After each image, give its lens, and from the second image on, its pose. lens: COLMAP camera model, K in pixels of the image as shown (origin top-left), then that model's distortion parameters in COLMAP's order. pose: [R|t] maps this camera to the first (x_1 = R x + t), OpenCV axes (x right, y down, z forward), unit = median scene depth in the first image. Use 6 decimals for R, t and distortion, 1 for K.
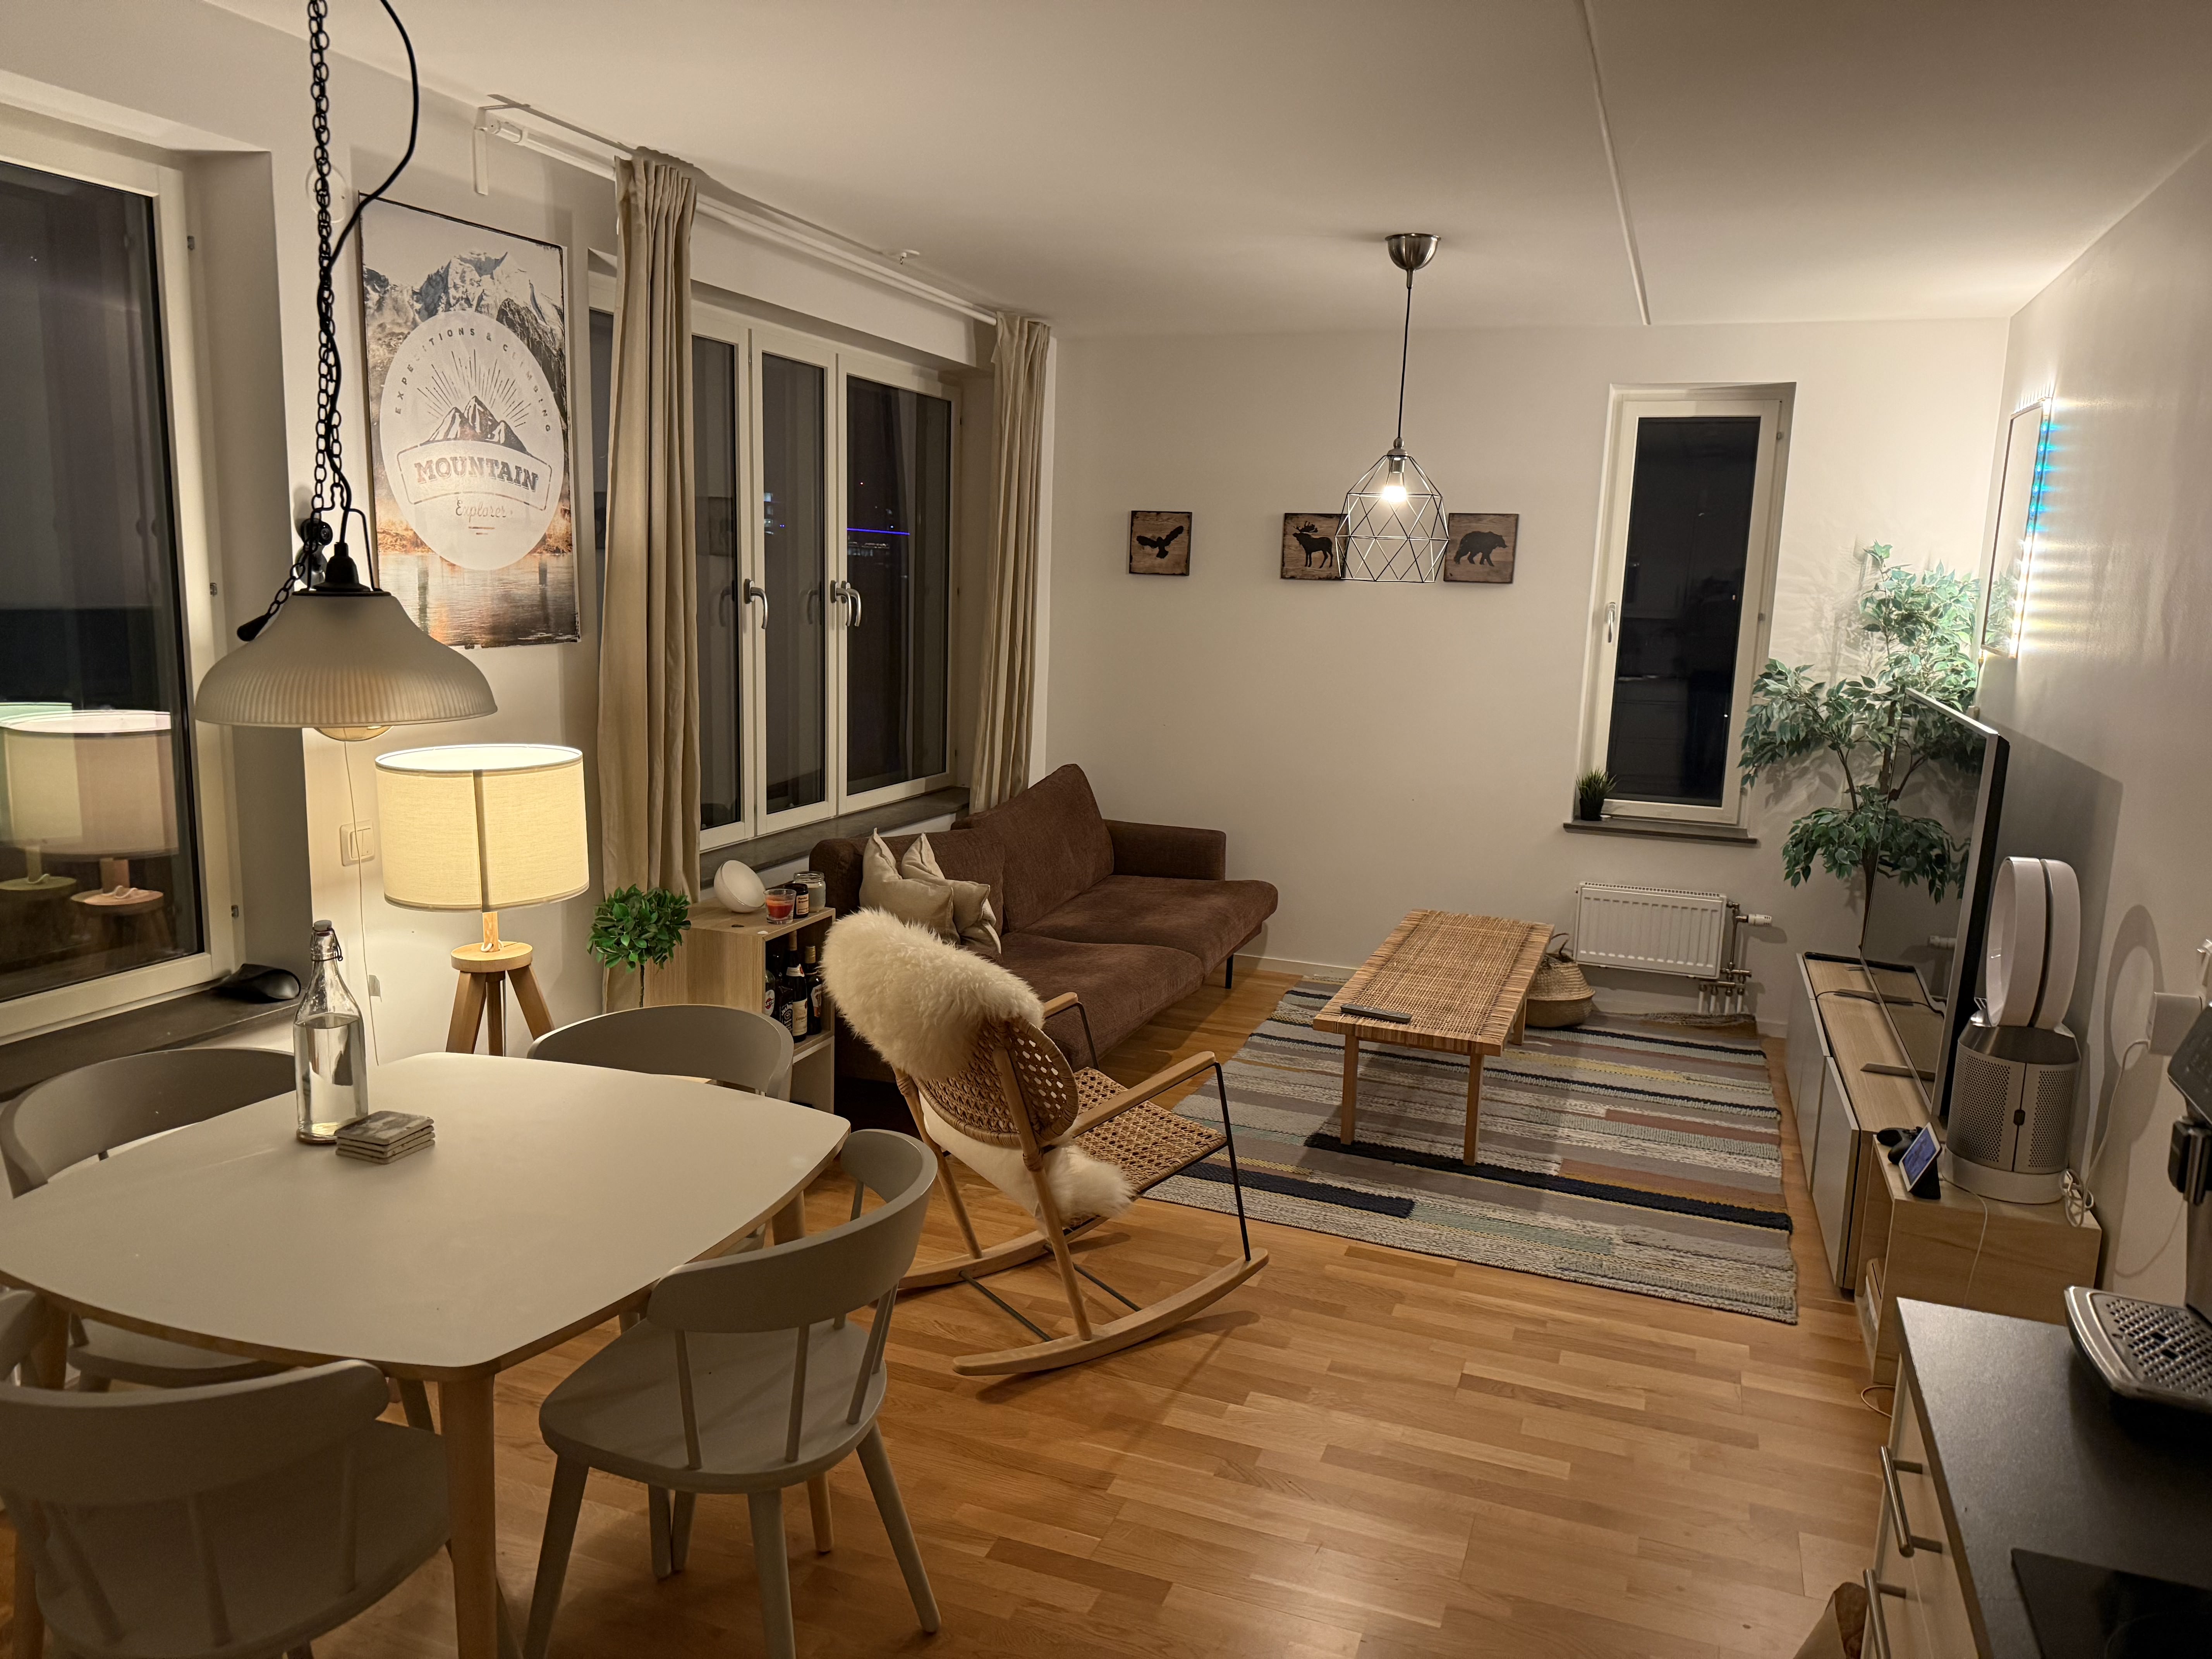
lens RADIAL K [[1541.5, 0, 1101.4], [0, 1541.5, 827.2], [0, 0, 1]] dist [0.063867, -0.033727]
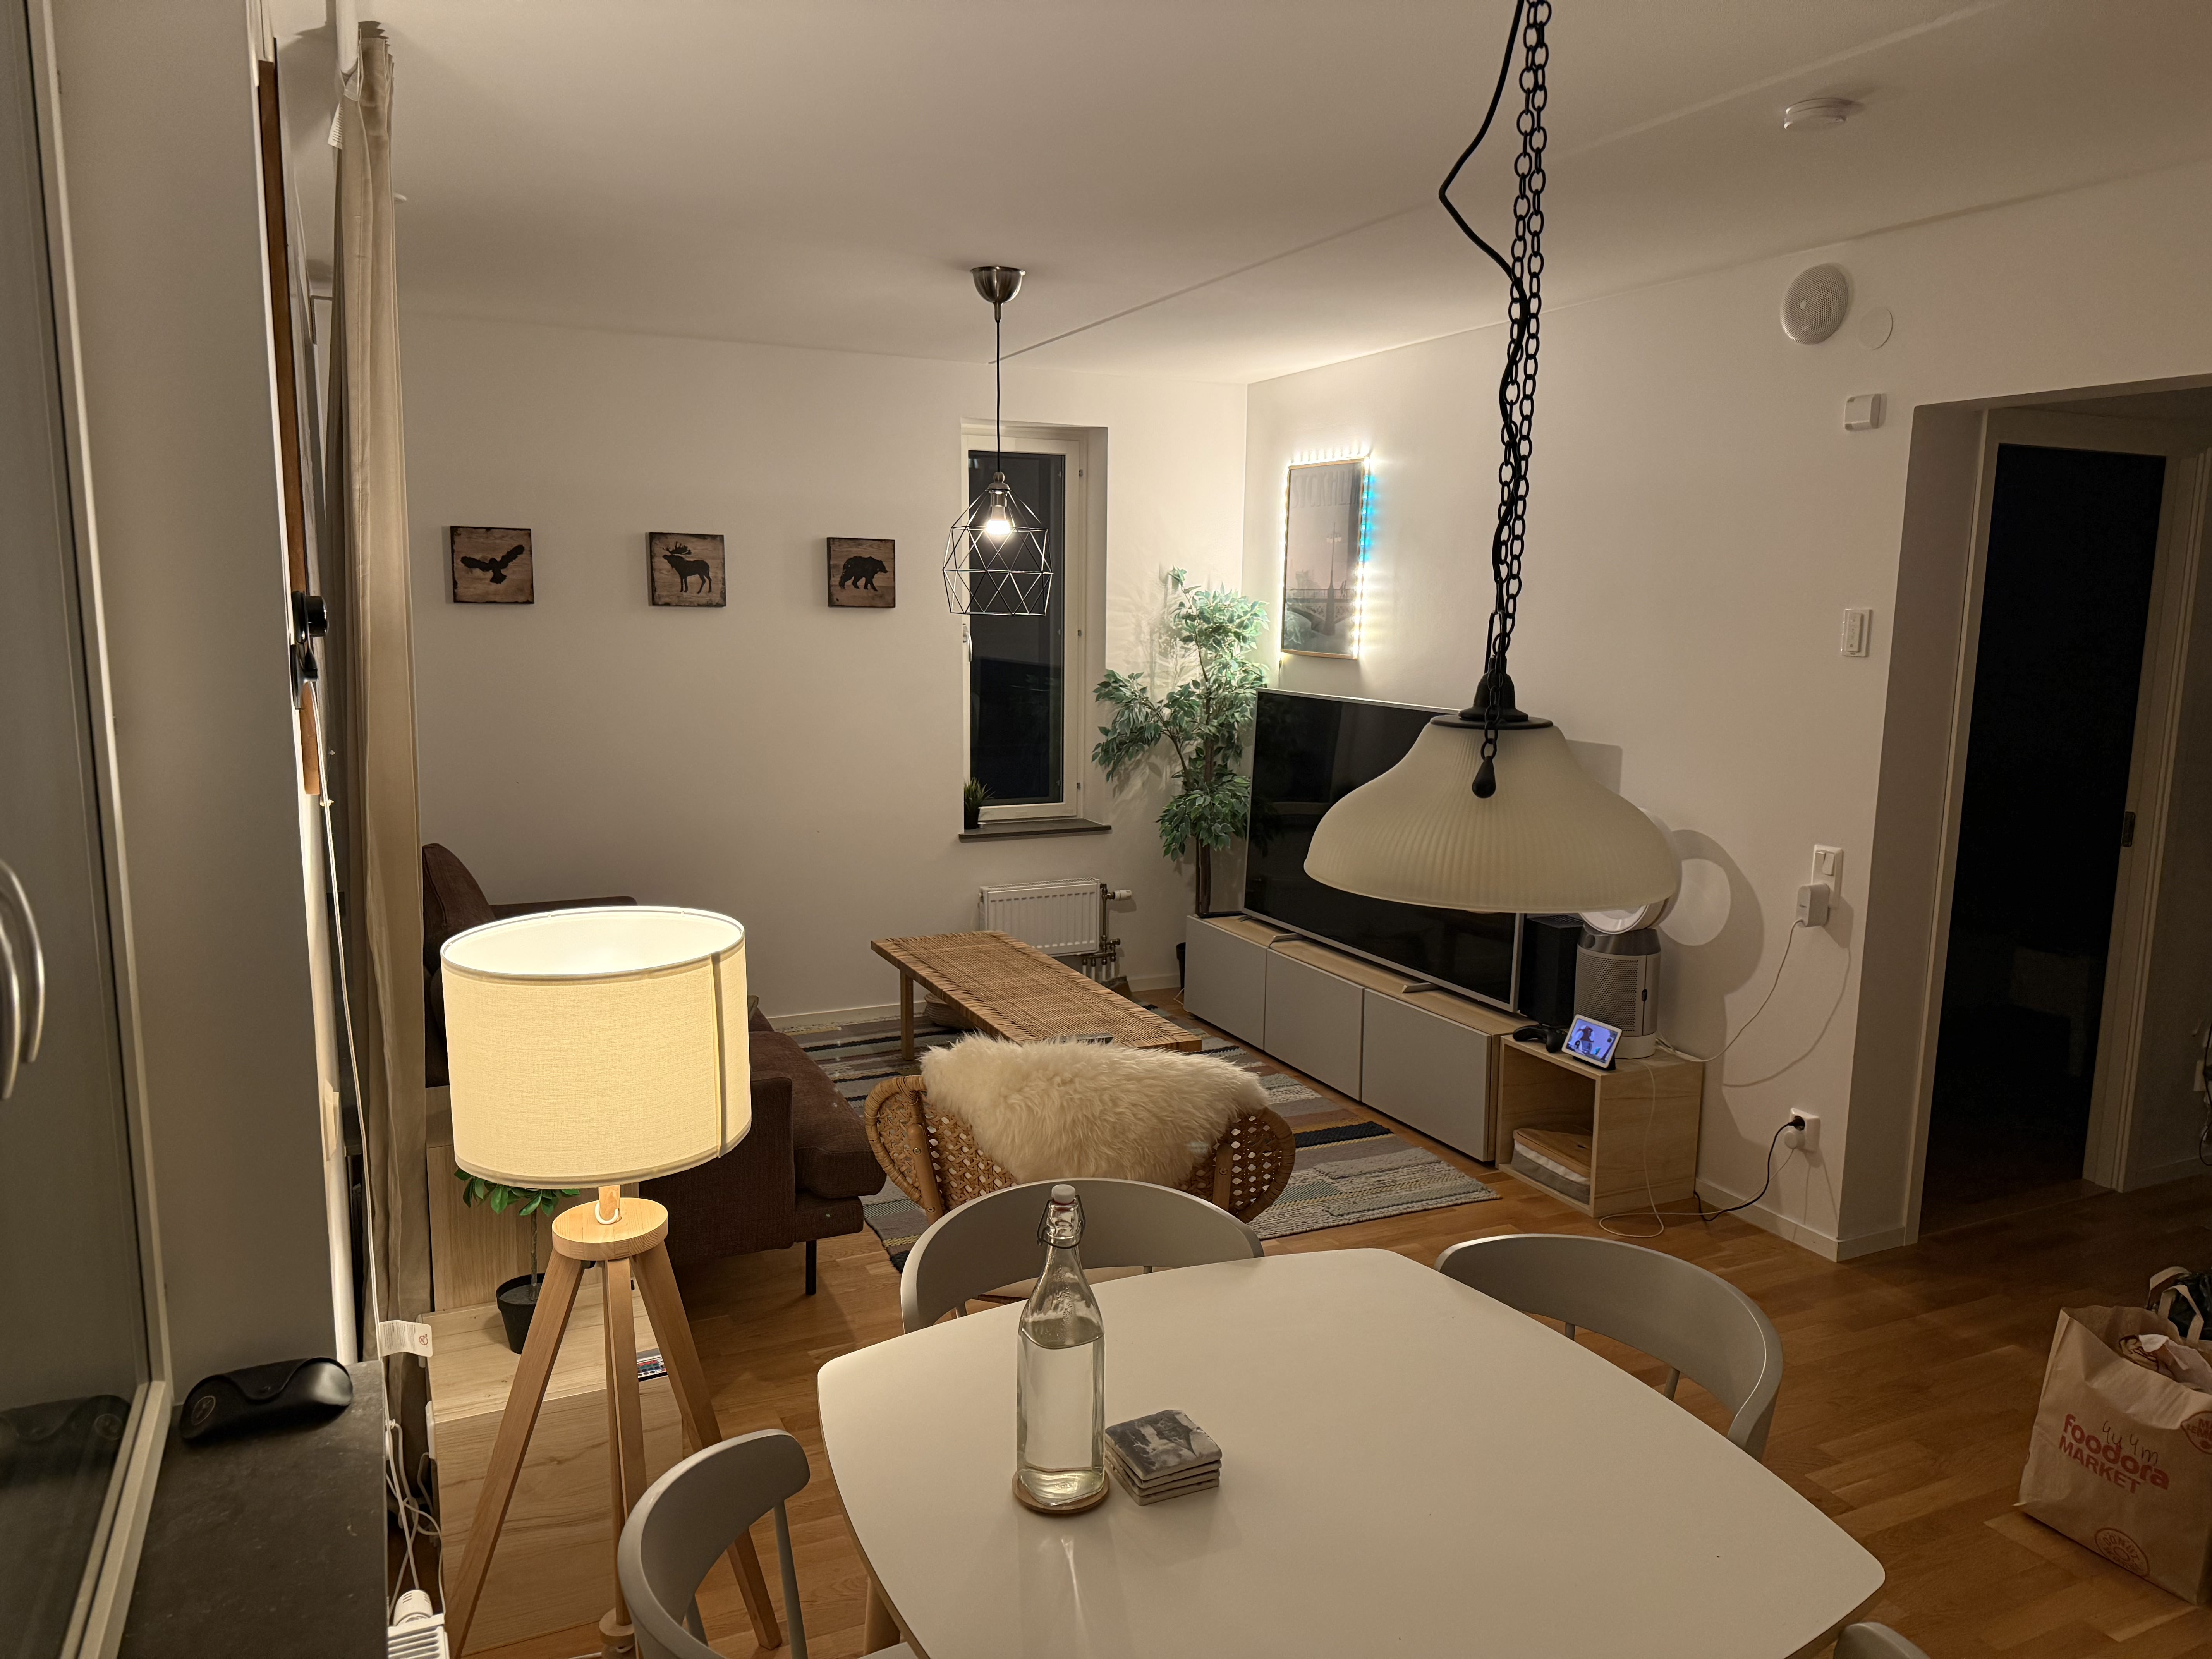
lens RADIAL K [[1541.5, 0, 1105.6], [0, 1541.5, 838.5], [0, 0, 1]] dist [0.063867, -0.033727]
pose [[0.689472, -0.134621, 0.711692, -0.239583], [0.128145, 0.989748, 0.063073, -0.033715], [-0.712886, 0.047712, 0.699655, 0.127200]]
